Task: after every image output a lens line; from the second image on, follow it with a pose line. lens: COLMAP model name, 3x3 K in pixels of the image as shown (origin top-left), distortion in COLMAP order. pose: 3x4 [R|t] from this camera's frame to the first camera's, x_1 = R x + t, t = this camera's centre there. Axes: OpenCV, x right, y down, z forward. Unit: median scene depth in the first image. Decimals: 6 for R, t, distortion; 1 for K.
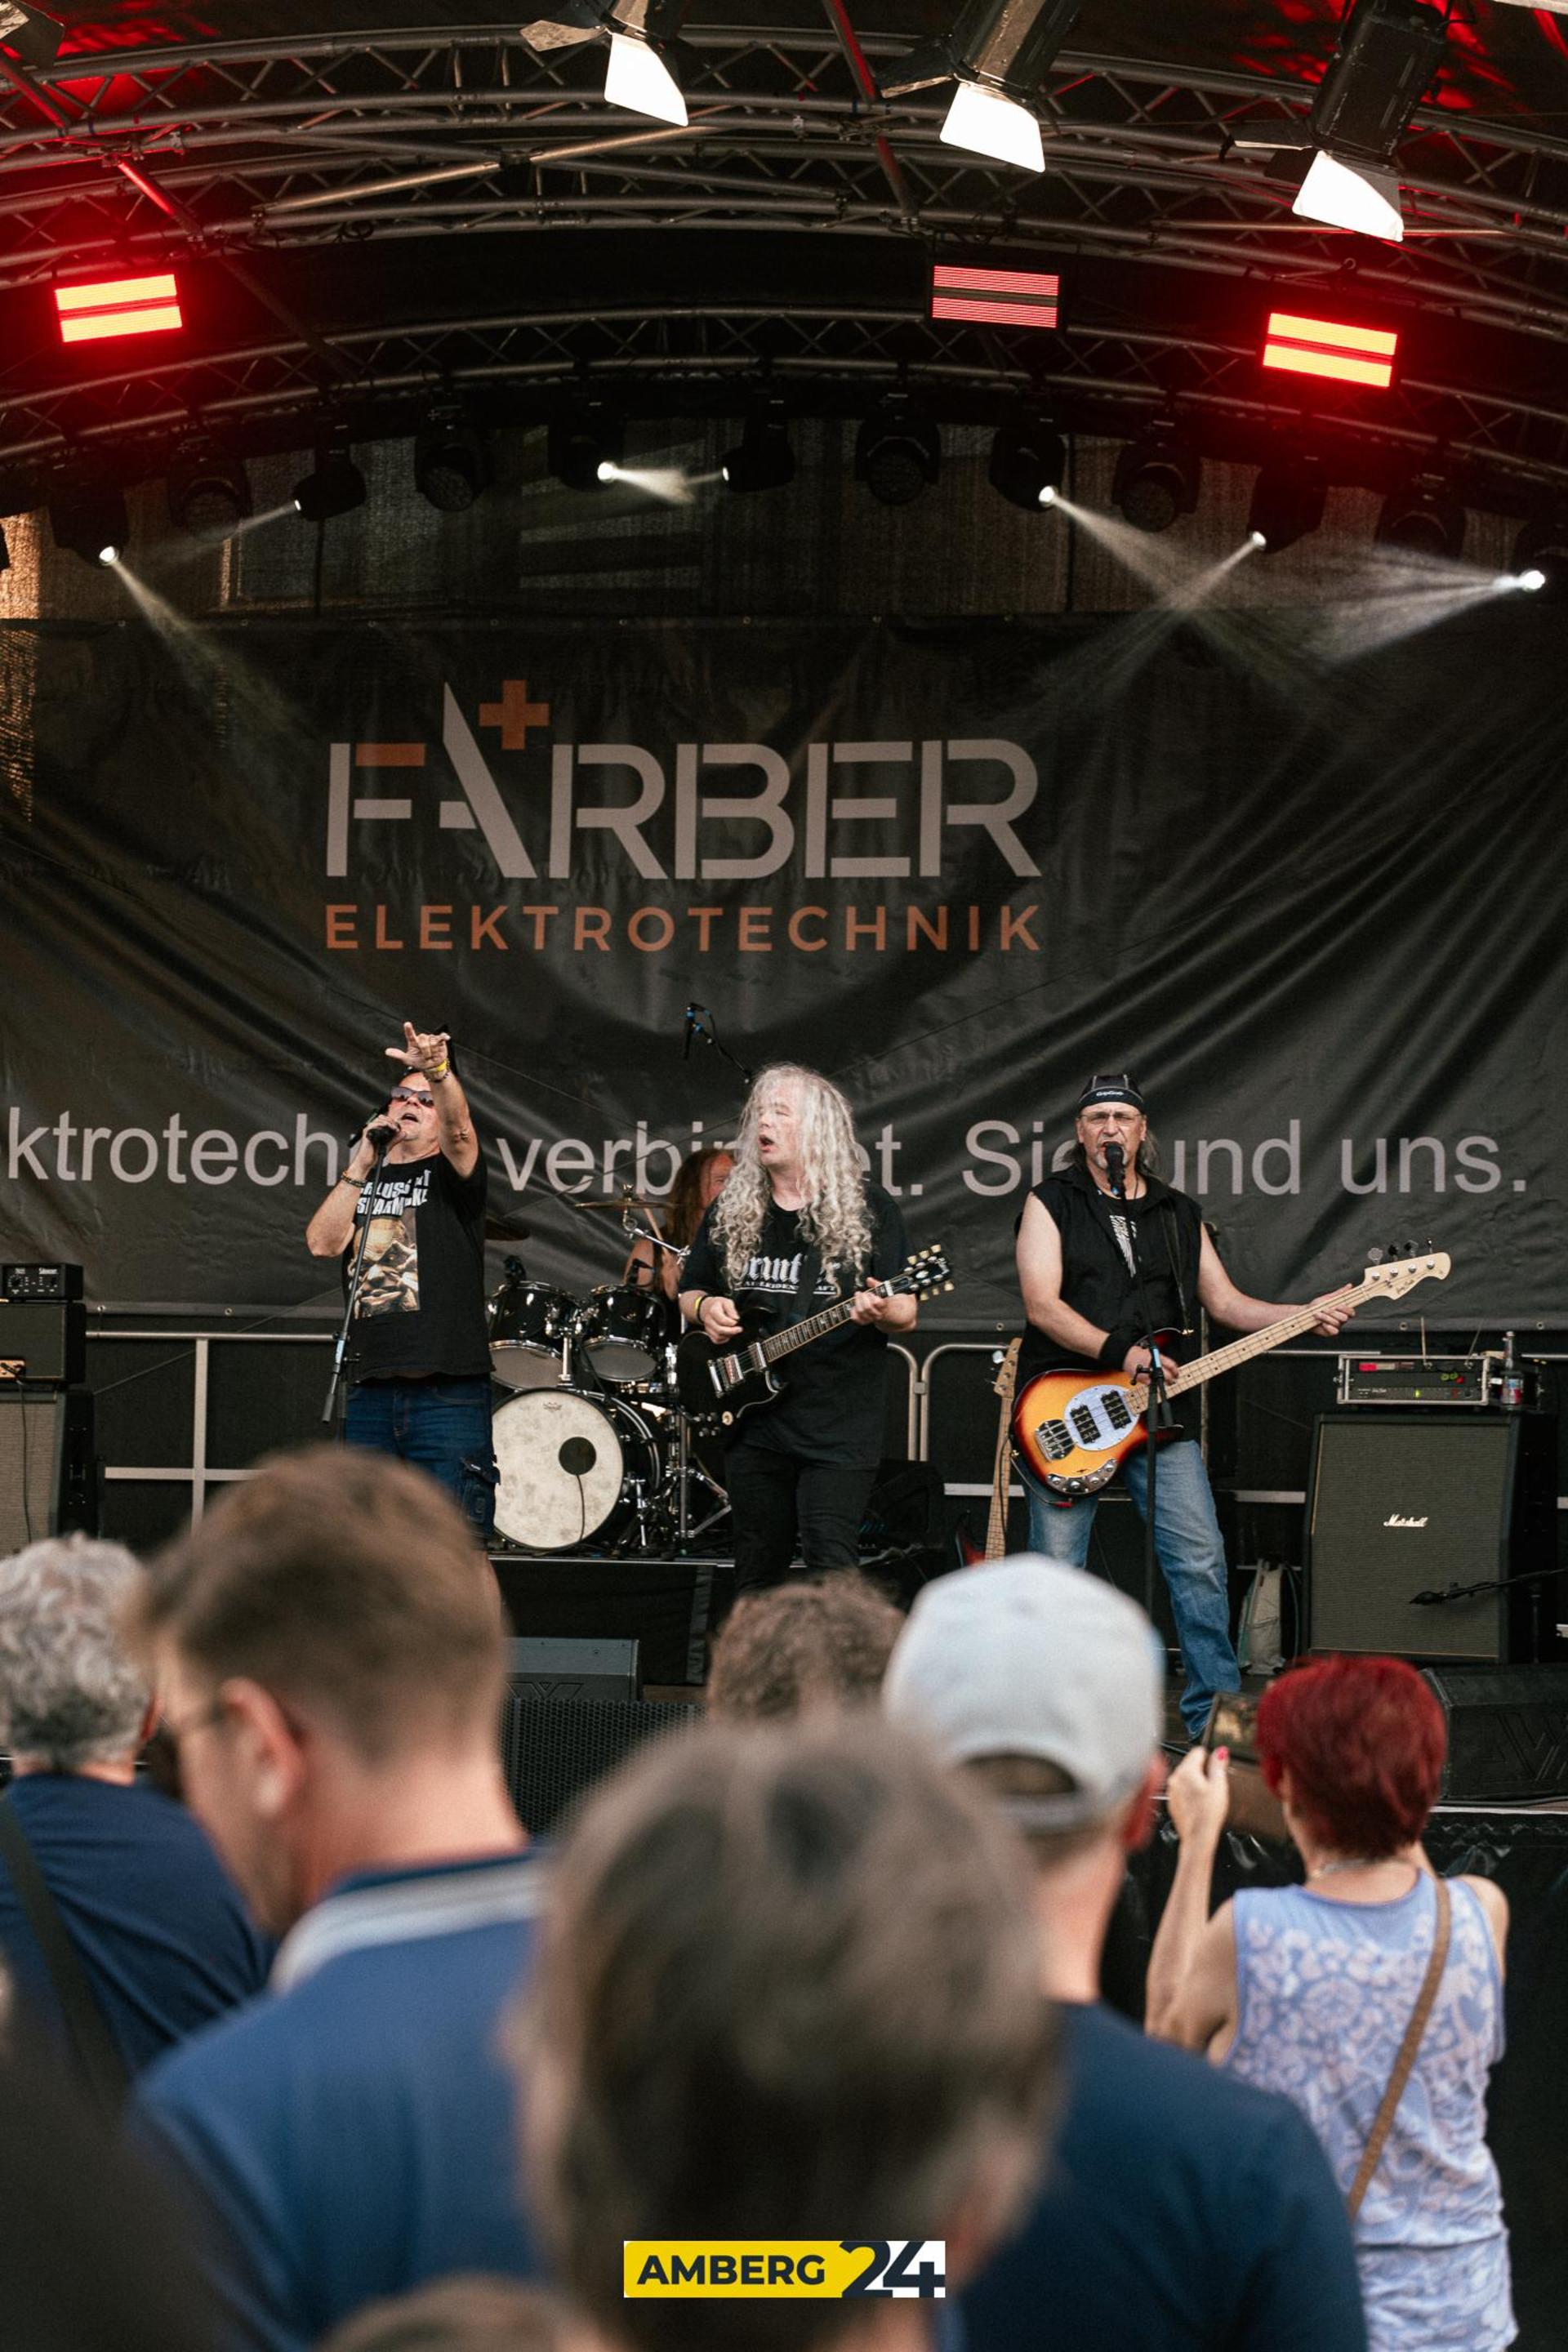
lens RADIAL K [[4435.4, 0, 722.8], [0, 4435.4, 1194.5], [0, 0, 1]] dist [-0.056506, 0.000000]
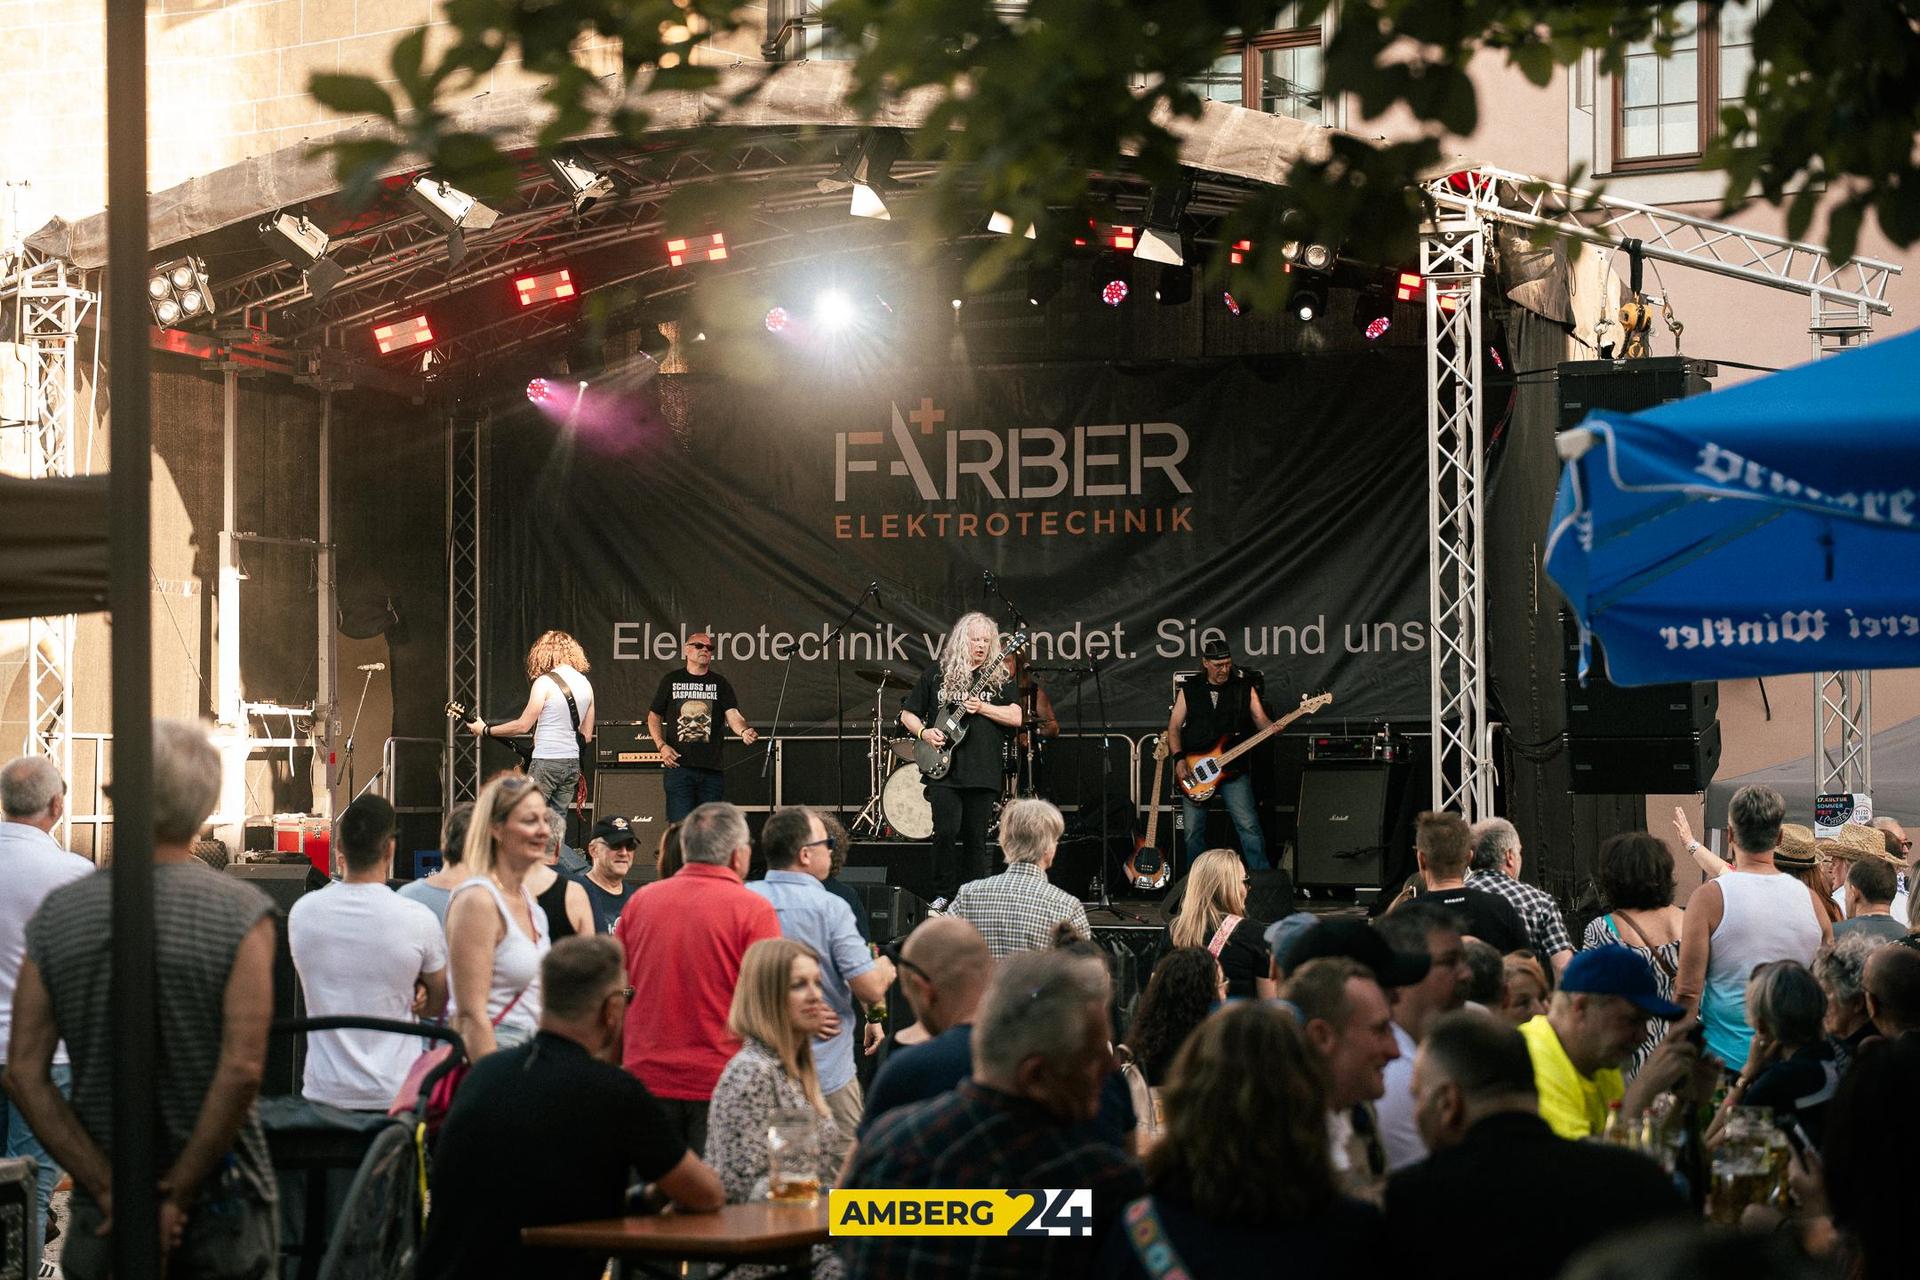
lens RADIAL K [[3620.8, 0, 973.7], [0, 3620.8, 642.7], [0, 0, 1]] dist [-0.056506, 0.000000]
pose [[0.990812, -0.025577, -0.132806, 0.184960], [0.027070, 0.999589, 0.009451, -0.023415], [0.132510, -0.012959, 0.991097, -0.584030]]
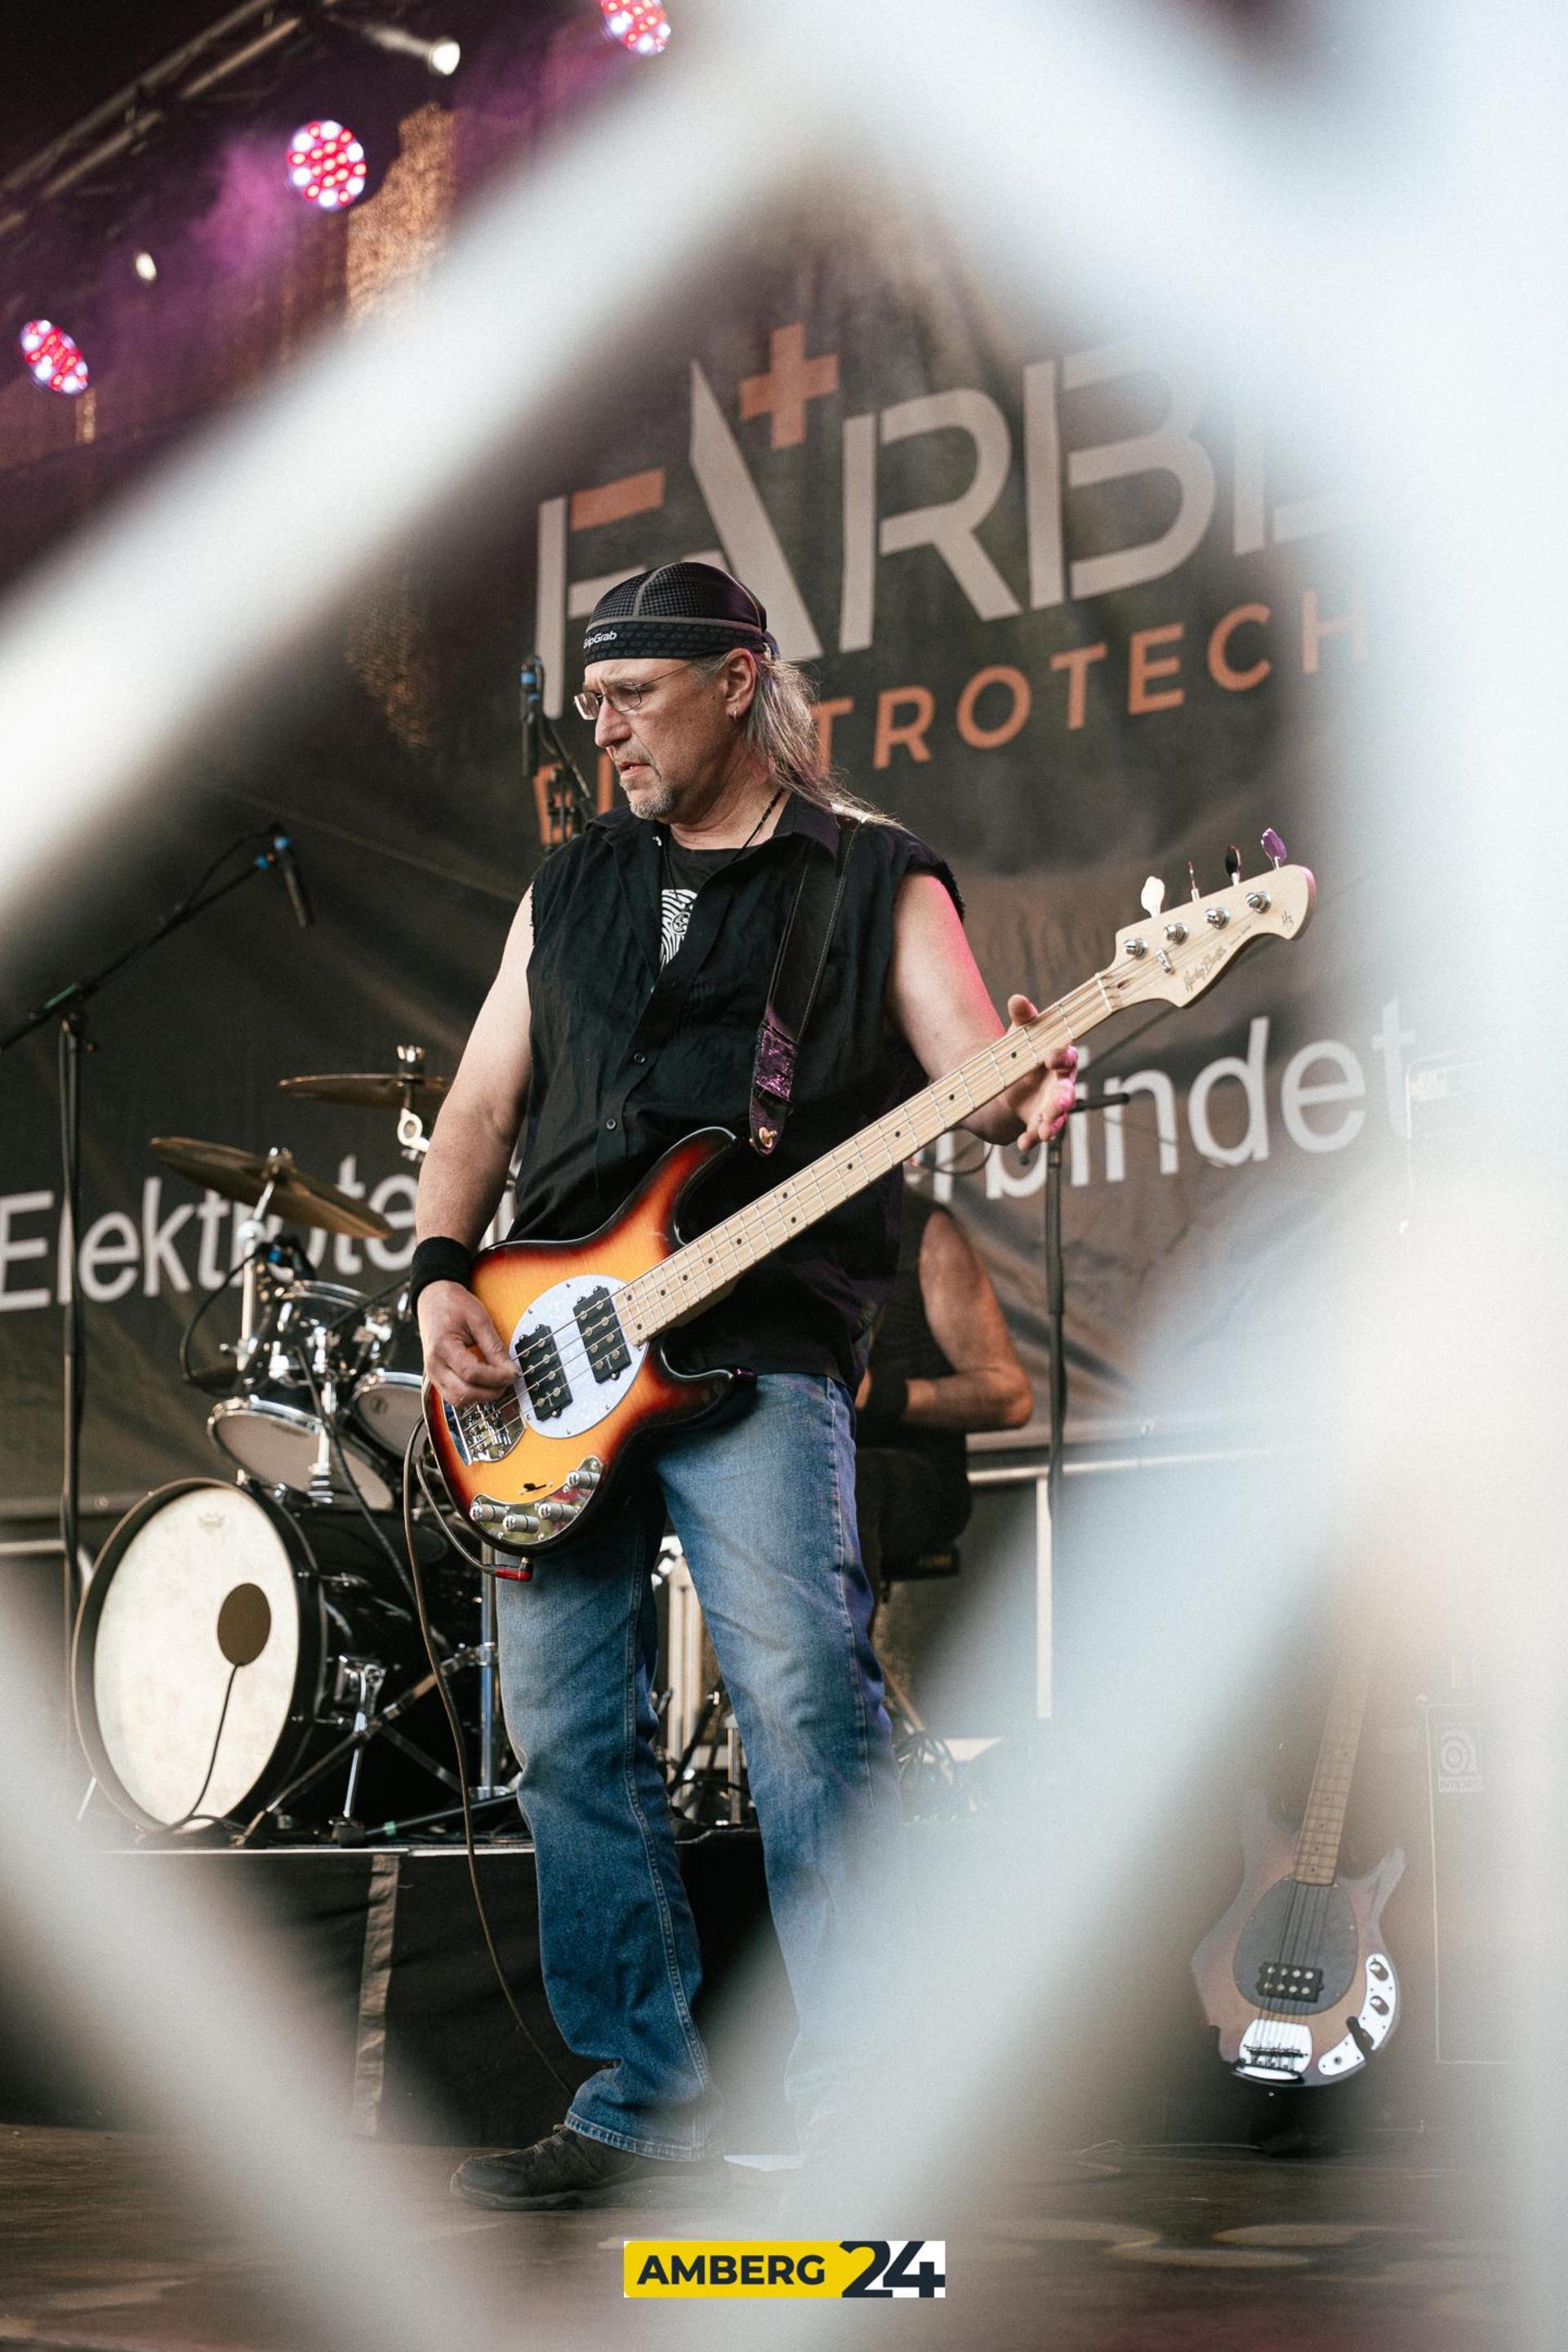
lens RADIAL K [[4295.2, 0, 769.3], [0, 4295.2, 1177.7], [0, 0, 1]] dist [-0.033044, 0.000000]
pose [[0.872429, -0.107881, -0.476686, 0.203544], [0.052906, 0.990449, -0.127323, 0.061953], [0.485869, 0.085861, 0.869804, 0.542273]]
